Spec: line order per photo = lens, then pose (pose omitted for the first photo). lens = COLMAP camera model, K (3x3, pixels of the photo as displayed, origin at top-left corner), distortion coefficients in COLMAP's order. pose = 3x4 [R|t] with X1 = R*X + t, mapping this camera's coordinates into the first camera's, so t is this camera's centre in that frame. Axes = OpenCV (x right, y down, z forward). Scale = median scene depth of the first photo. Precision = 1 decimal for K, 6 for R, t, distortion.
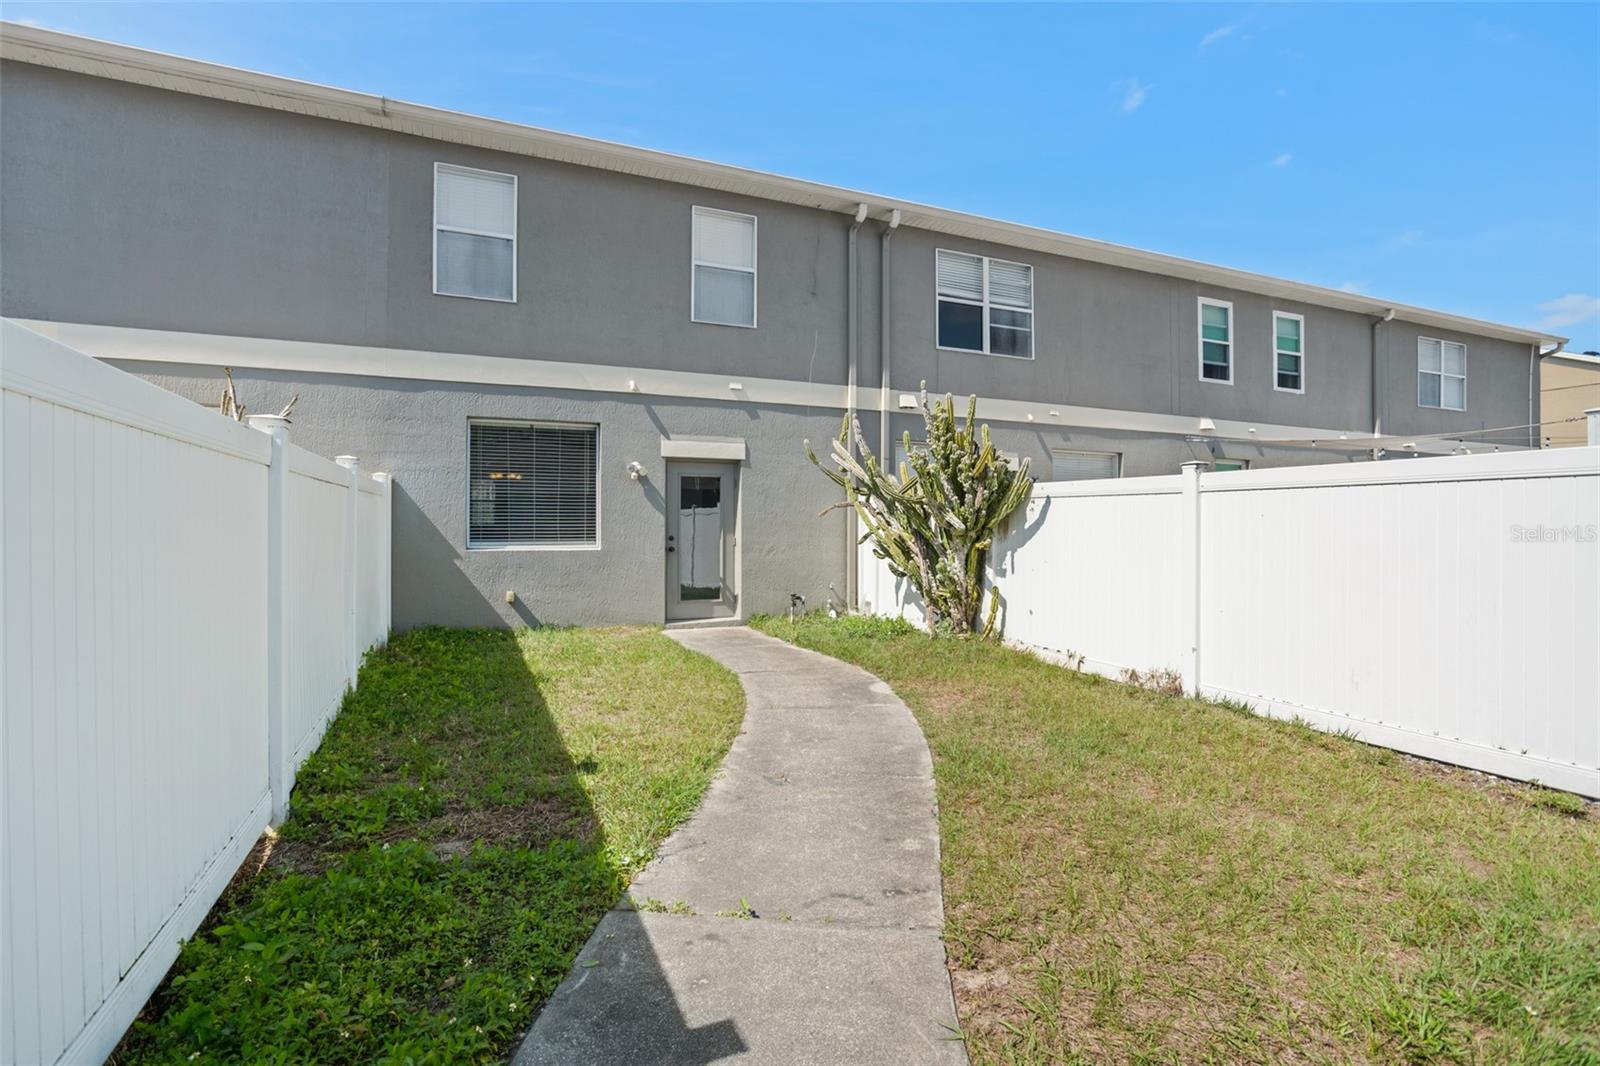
lens RADIAL K [[826.9, 0, 800.0], [0, 826.9, 533.0], [0, 0, 1]] dist [-0.028705, 0.020464]
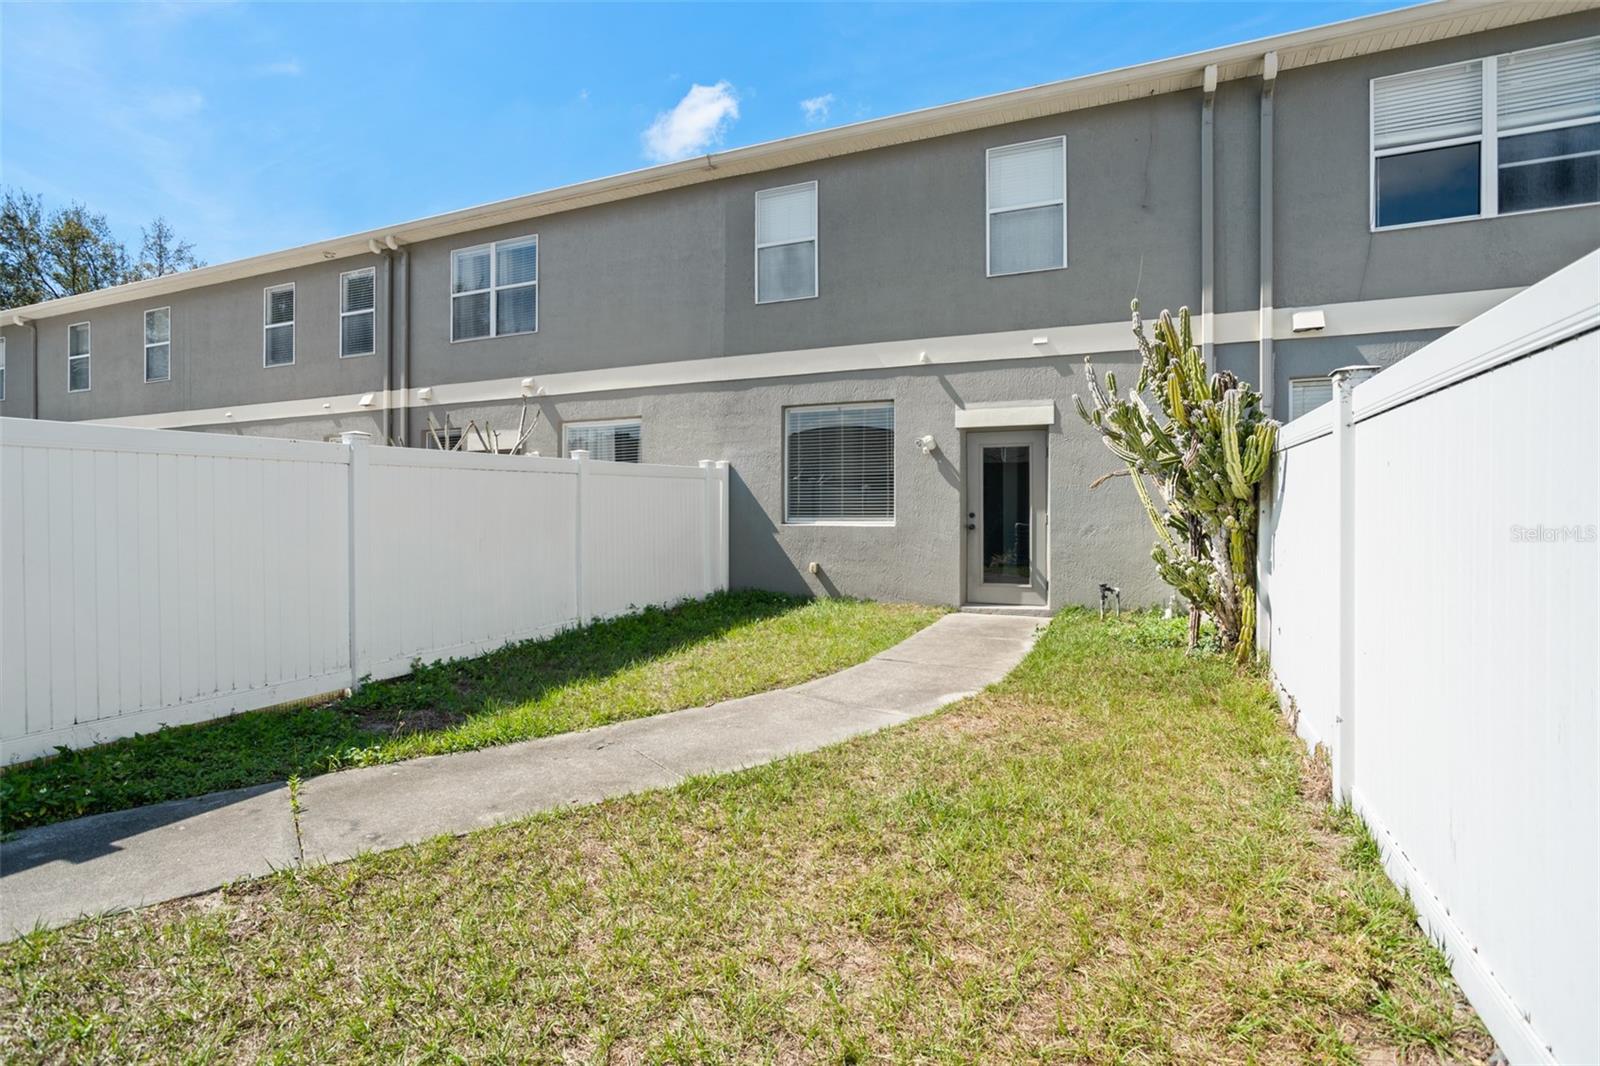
lens RADIAL K [[817.0, 0, 745.3], [0, 817.0, 515.6], [0, 0, 1]] dist [-0.024307, 0.021554]
pose [[0.640228, 0.004904, -0.768169, 0.391896], [-0.003207, 0.999988, 0.003711, 0.004359], [0.768178, 0.000087, 0.640236, 0.220909]]
